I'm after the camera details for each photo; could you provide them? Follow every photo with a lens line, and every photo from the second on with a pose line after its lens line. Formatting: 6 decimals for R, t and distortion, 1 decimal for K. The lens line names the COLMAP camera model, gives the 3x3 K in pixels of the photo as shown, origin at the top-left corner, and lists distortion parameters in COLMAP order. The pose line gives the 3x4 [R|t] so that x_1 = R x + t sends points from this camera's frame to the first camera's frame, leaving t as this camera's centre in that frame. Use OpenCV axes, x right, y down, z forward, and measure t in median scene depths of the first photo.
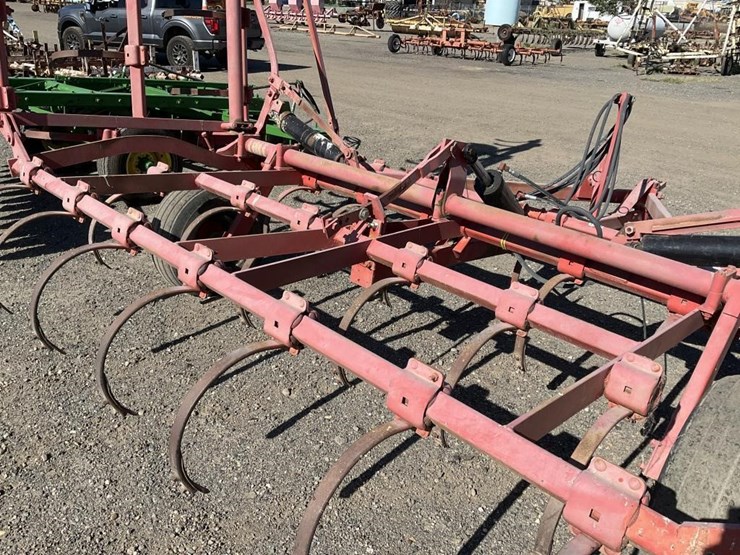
lens RADIAL K [[613.3, 0, 370.0], [0, 613.3, 277.5], [0, 0, 1]] dist [0.033552, -0.061084]
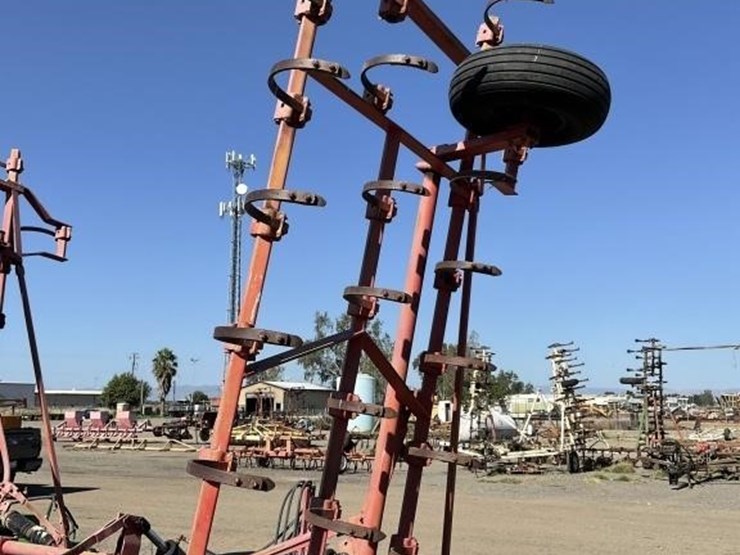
lens RADIAL K [[812.1, 0, 370.0], [0, 812.1, 277.5], [0, 0, 1]] dist [0.129900, -0.269761]
pose [[0.981073, -0.004146, 0.193595, 0.038627], [0.109293, 0.837158, -0.535931, 0.046080], [-0.159847, 0.546946, 0.821766, -0.107437]]
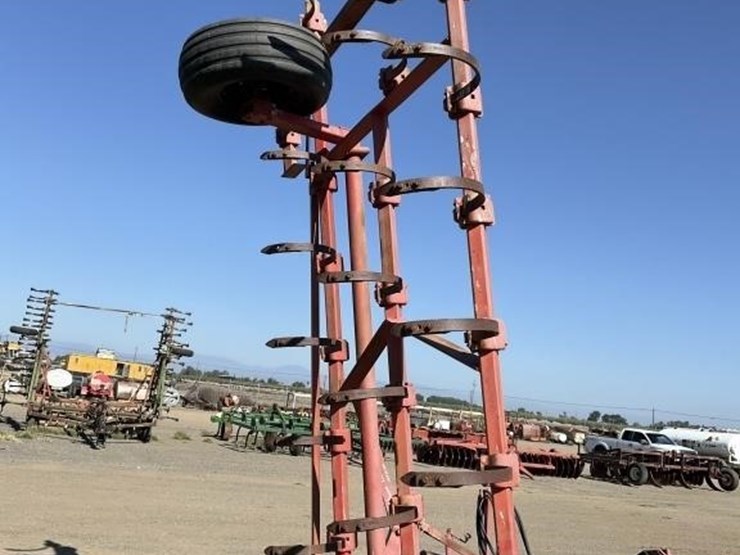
lens RADIAL K [[812.1, 0, 370.0], [0, 812.1, 277.5], [0, 0, 1]] dist [0.129900, -0.269761]
pose [[0.369106, 0.139238, 0.918898, -0.207035], [0.293144, 0.920801, -0.257278, -0.059271], [-0.881946, 0.364332, 0.299056, 0.101882]]
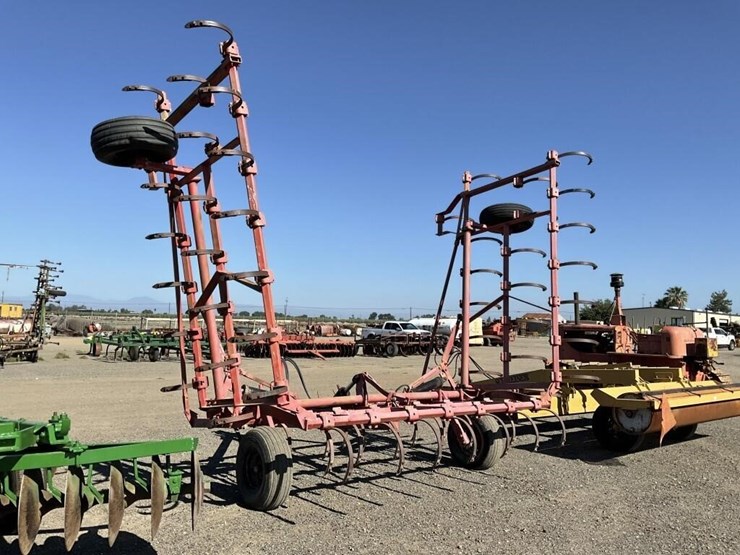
lens RADIAL K [[608.4, 0, 369.5], [0, 608.4, 272.0], [0, 0, 1]] dist [0.120253, -0.245347]
pose [[0.118730, 0.046272, 0.991848, -0.295045], [0.388610, 0.917065, -0.089302, -0.045740], [-0.913721, 0.396045, 0.090901, 0.071527]]
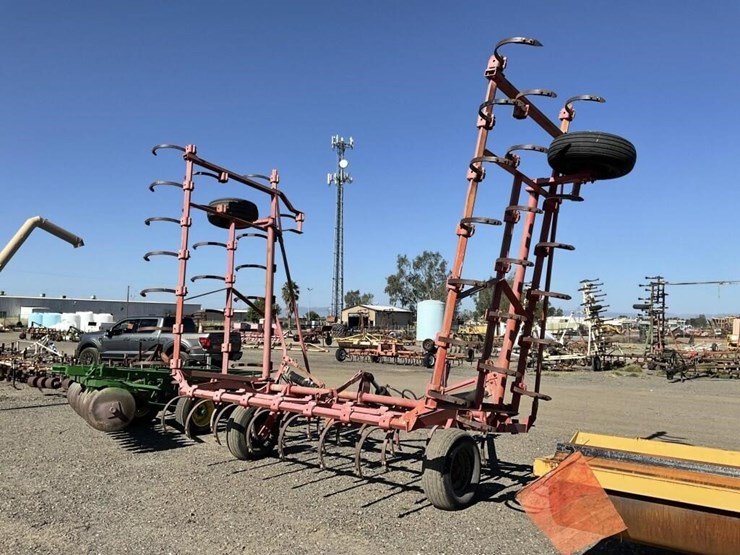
lens RADIAL K [[608.4, 0, 369.5], [0, 608.4, 272.0], [0, 0, 1]] dist [0.120253, -0.245347]
pose [[0.996238, -0.014032, 0.085517, -0.006601], [0.053792, 0.873814, -0.483277, 0.081518], [-0.067945, 0.486059, 0.871281, -0.180263]]
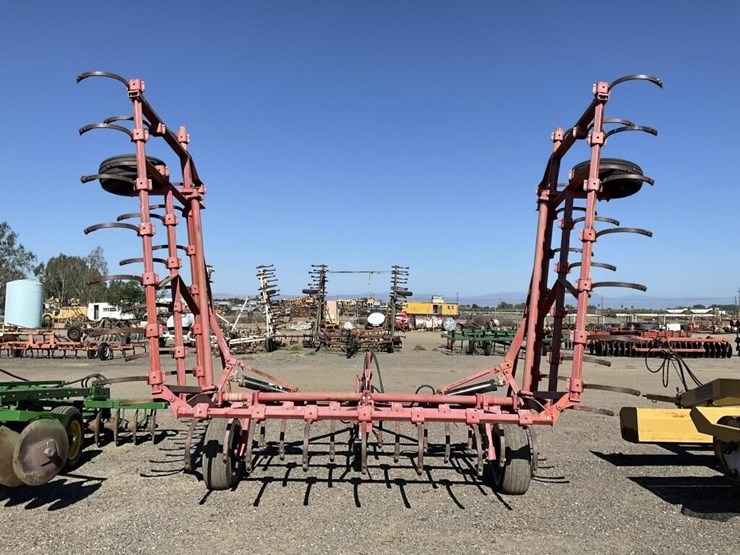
lens RADIAL K [[608.4, 0, 369.5], [0, 608.4, 272.0], [0, 0, 1]] dist [0.120253, -0.245347]
pose [[0.723804, 0.010627, 0.689924, -0.189113], [0.301955, 0.894179, -0.330556, 0.028484], [-0.620428, 0.447584, 0.644002, -0.090846]]
